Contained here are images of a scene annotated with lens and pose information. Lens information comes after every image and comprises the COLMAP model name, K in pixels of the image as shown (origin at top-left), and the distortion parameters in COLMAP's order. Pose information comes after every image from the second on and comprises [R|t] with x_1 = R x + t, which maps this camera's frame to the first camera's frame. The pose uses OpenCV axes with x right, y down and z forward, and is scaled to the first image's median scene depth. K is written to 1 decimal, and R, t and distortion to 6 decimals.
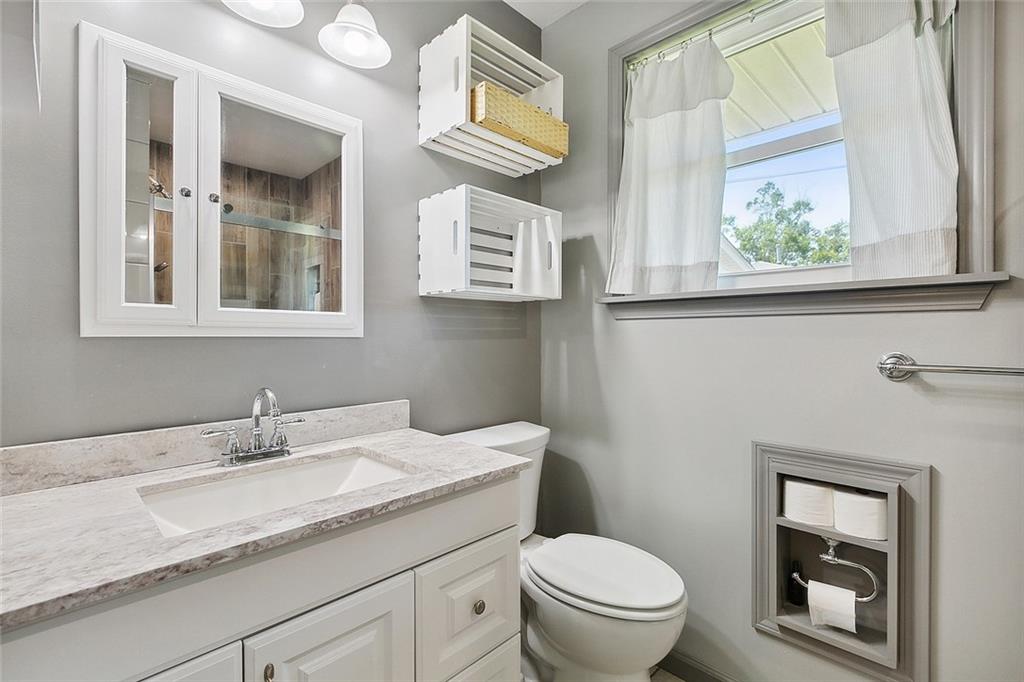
lens RADIAL K [[468.6, 0, 510.2], [0, 468.6, 339.4], [0, 0, 1]] dist [-0.002276, -0.000436]
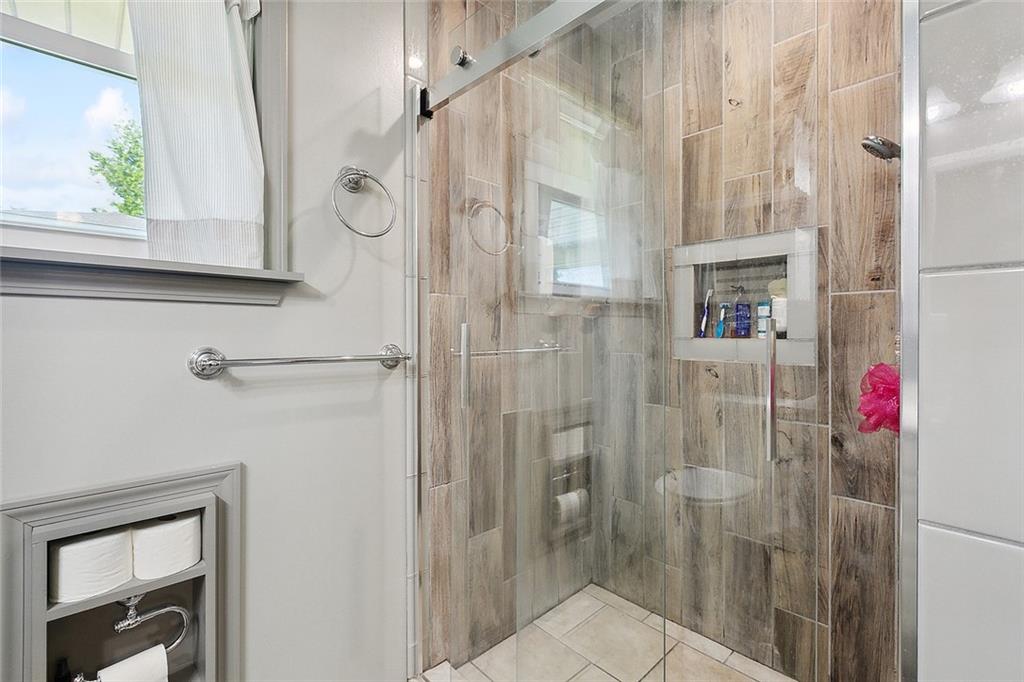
lens RADIAL K [[468.6, 0, 509.9], [0, 468.6, 332.6], [0, 0, 1]] dist [-0.002276, -0.000436]
pose [[0.033672, 0.001051, 0.999432, -0.053418], [0.008194, 0.999966, -0.001328, 0.005239], [-0.999399, 0.008234, 0.033662, 0.381900]]
